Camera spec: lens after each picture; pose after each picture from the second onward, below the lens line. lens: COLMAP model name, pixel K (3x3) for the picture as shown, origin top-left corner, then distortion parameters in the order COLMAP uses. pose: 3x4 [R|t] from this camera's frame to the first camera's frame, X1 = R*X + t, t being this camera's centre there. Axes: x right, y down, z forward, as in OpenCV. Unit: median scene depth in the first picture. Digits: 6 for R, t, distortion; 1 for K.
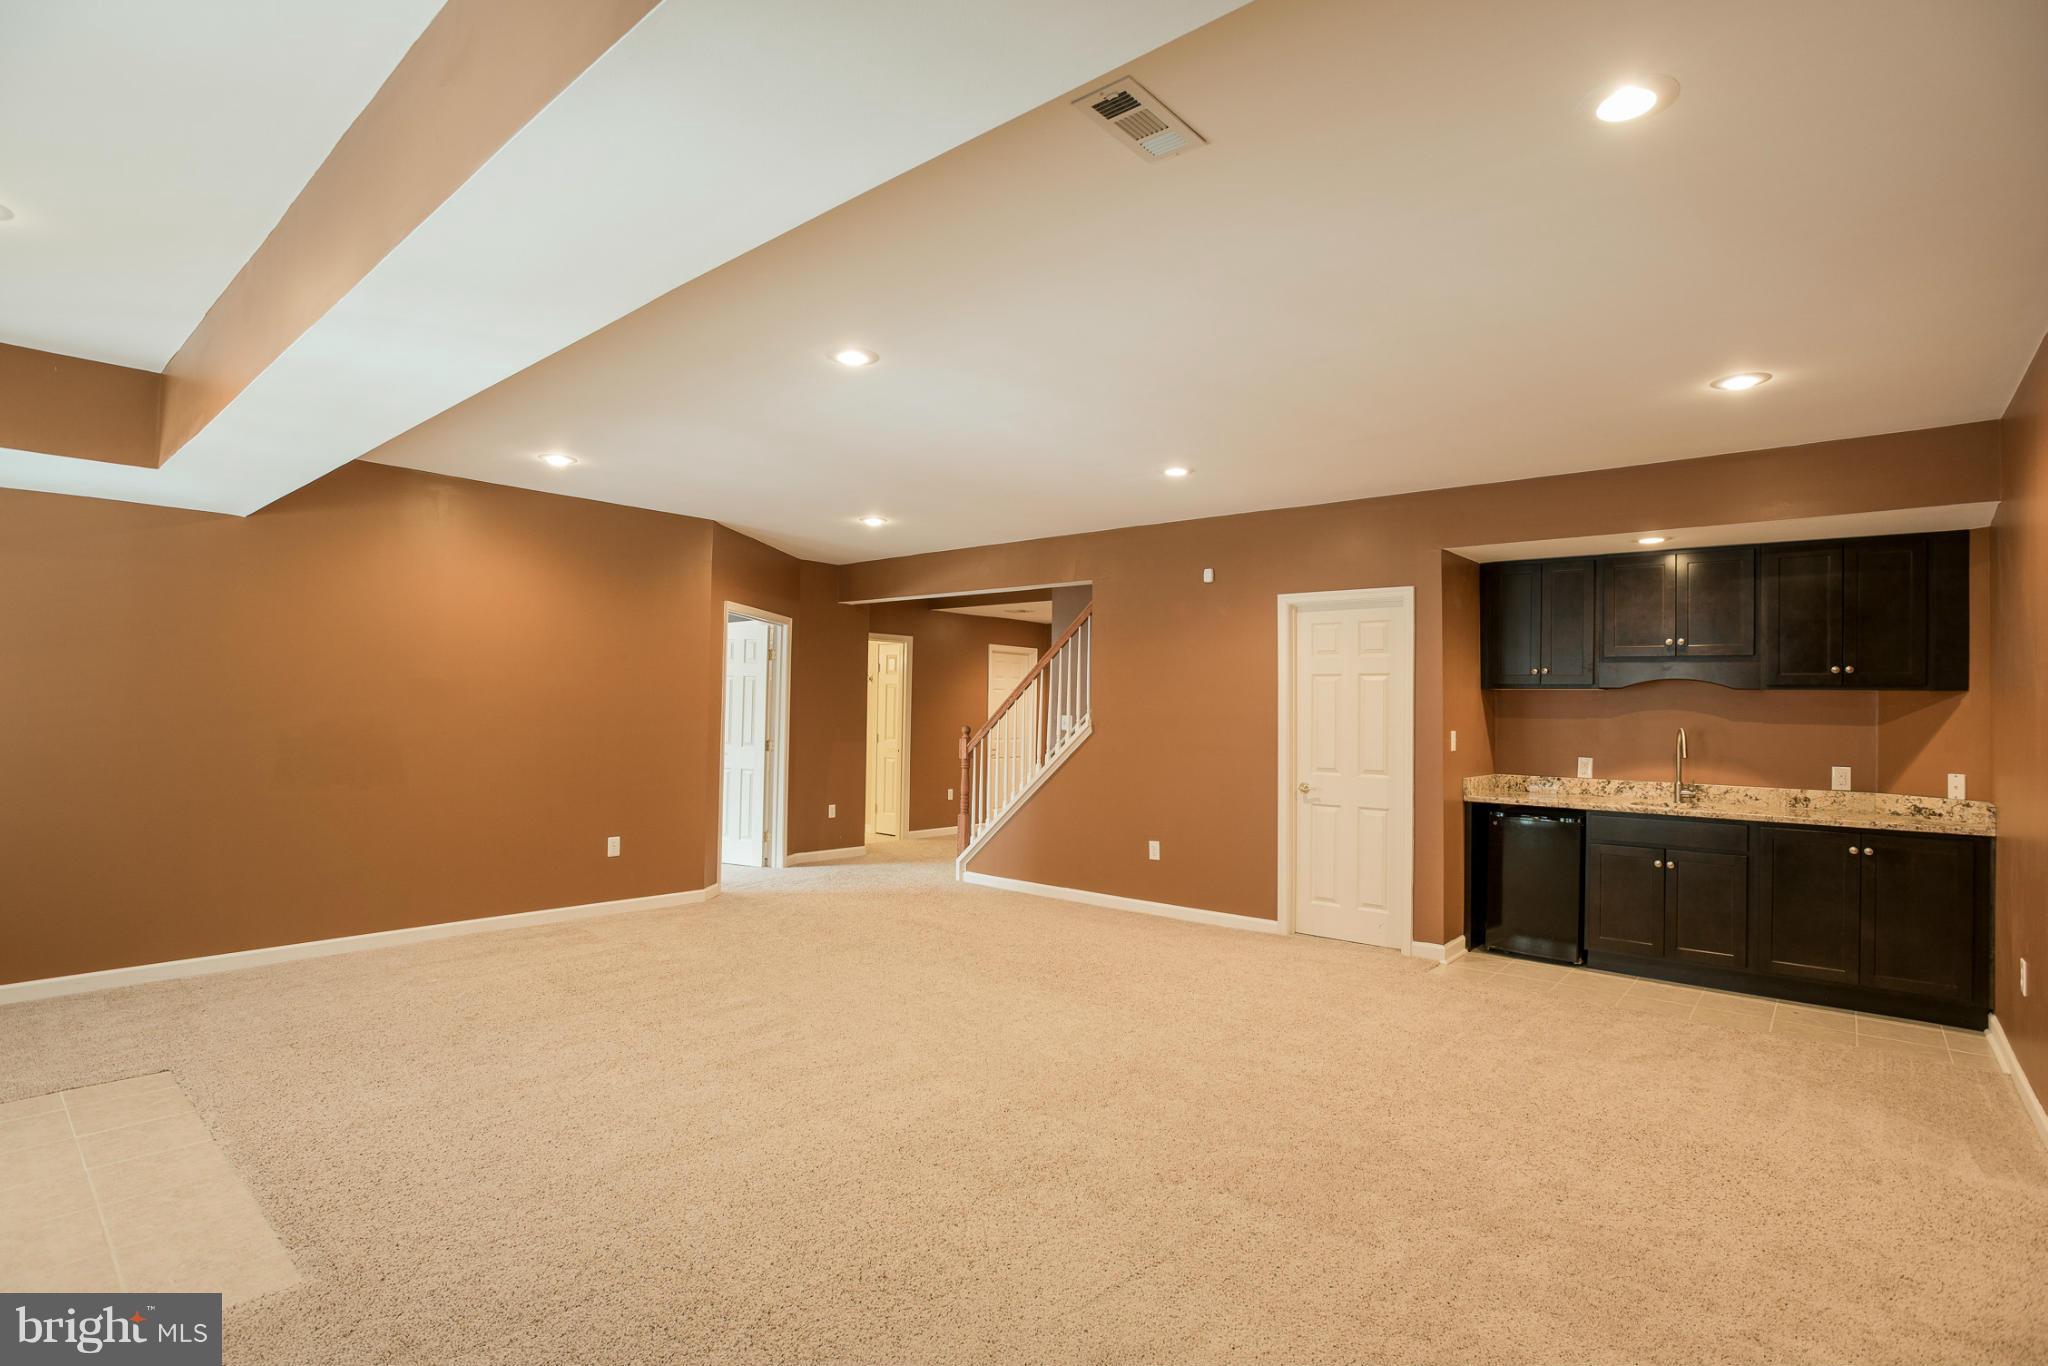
lens RADIAL K [[999.6, 0, 1020.7], [0, 999.6, 697.3], [0, 0, 1]] dist [-0.043465, 0.001535]
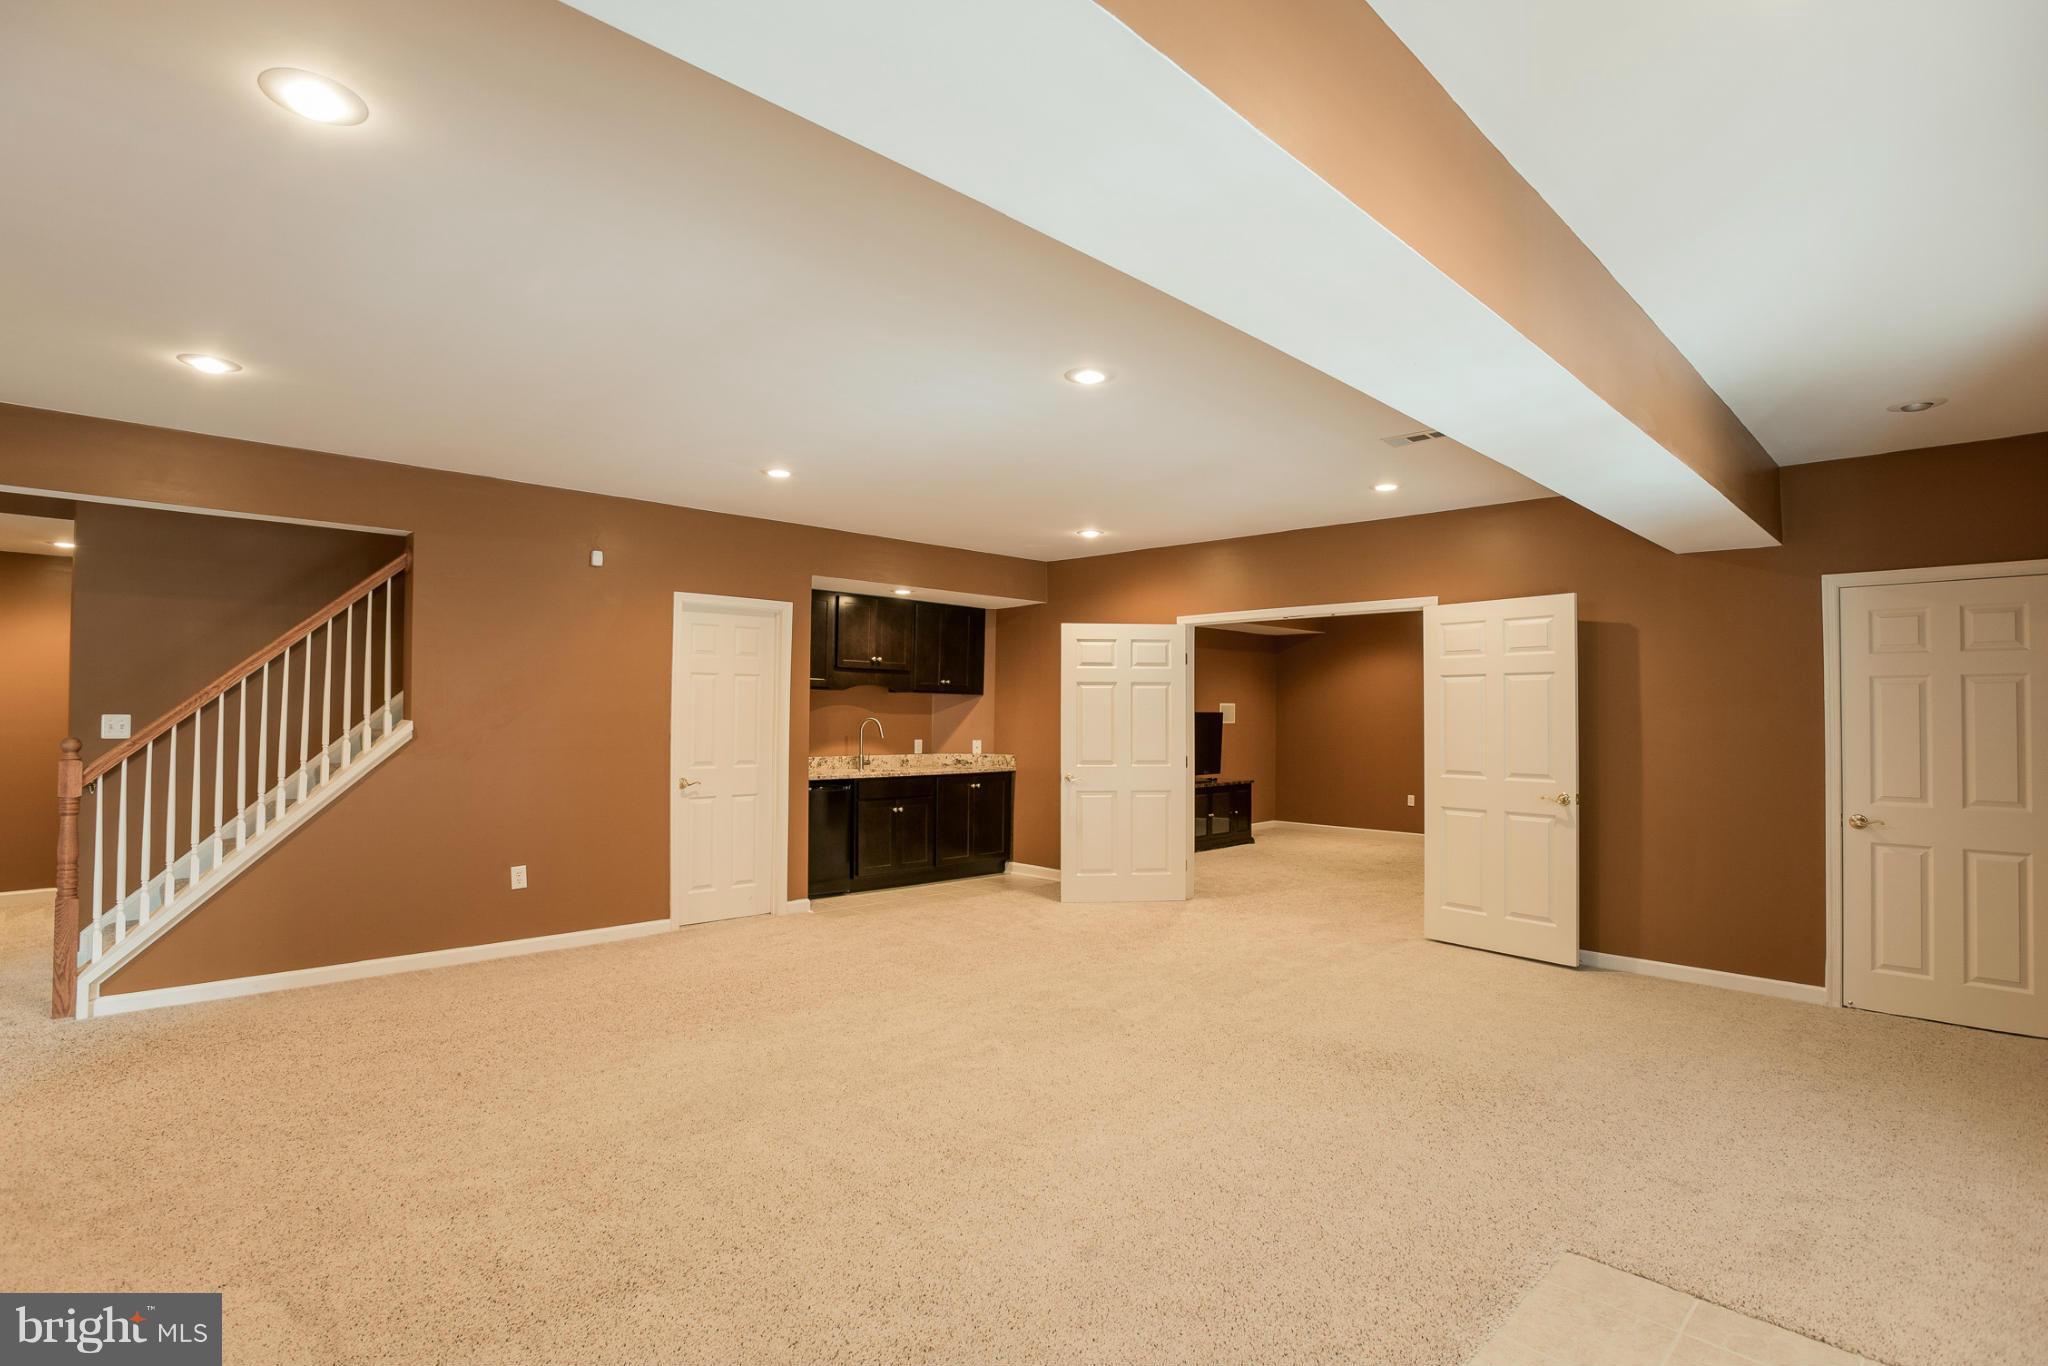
lens RADIAL K [[999.6, 0, 1023.8], [0, 999.6, 684.5], [0, 0, 1]] dist [-0.043465, 0.001535]
pose [[0.080480, 0.015254, 0.996639, -0.814602], [-0.014246, 0.999798, -0.014152, -0.000954], [-0.996654, -0.013060, 0.080681, 0.656456]]
